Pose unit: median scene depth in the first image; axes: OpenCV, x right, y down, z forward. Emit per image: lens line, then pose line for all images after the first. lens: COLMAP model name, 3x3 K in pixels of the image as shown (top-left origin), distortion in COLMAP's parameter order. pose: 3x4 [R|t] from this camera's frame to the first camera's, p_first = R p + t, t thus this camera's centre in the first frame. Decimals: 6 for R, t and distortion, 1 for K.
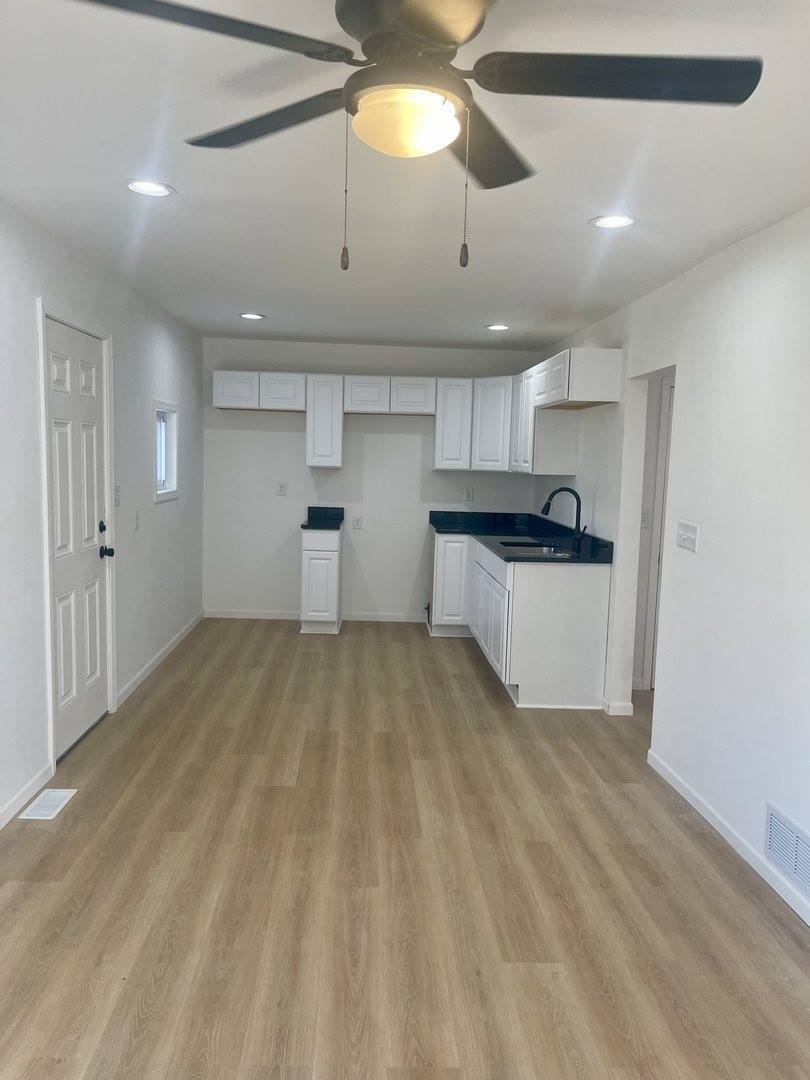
lens RADIAL K [[800.1, 0, 405.0], [0, 800.1, 540.0], [0, 0, 1]] dist [0.056138, -0.063068]
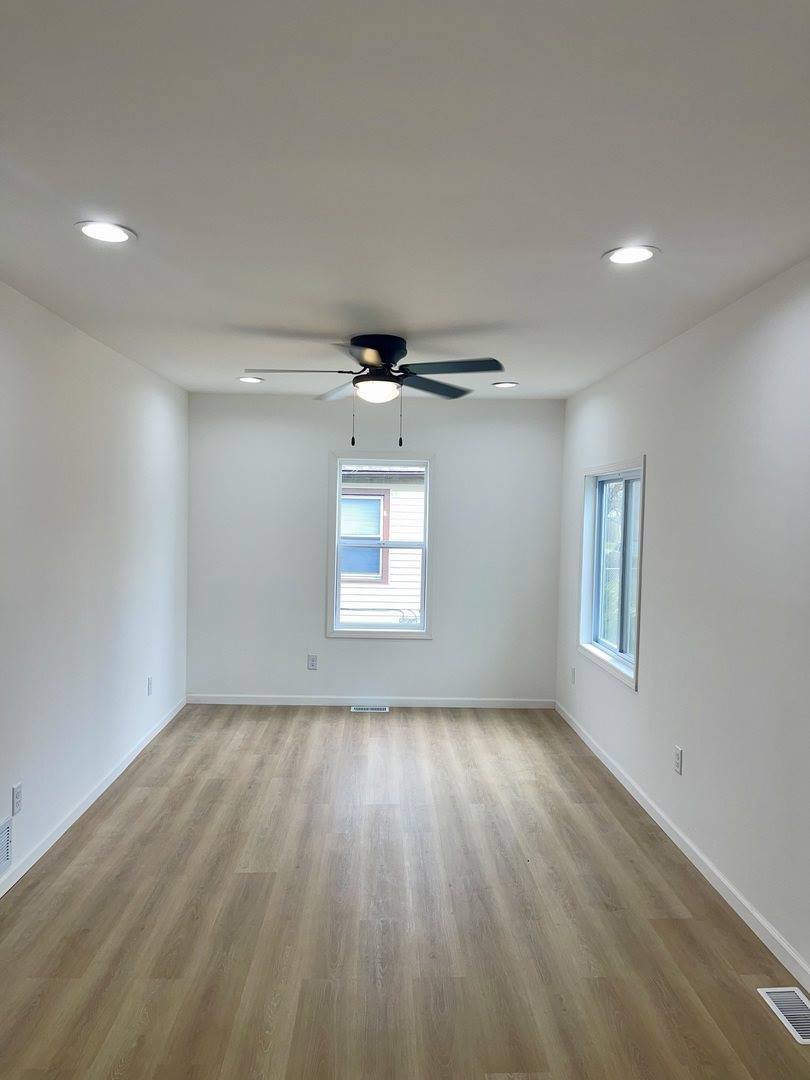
lens RADIAL K [[800.1, 0, 405.0], [0, 800.1, 540.0], [0, 0, 1]] dist [0.056138, -0.063068]
pose [[-0.998587, -0.048523, 0.021661, -0.089137], [-0.045136, 0.989661, 0.136138, -0.218604], [-0.028043, 0.134968, -0.990453, 1.970047]]
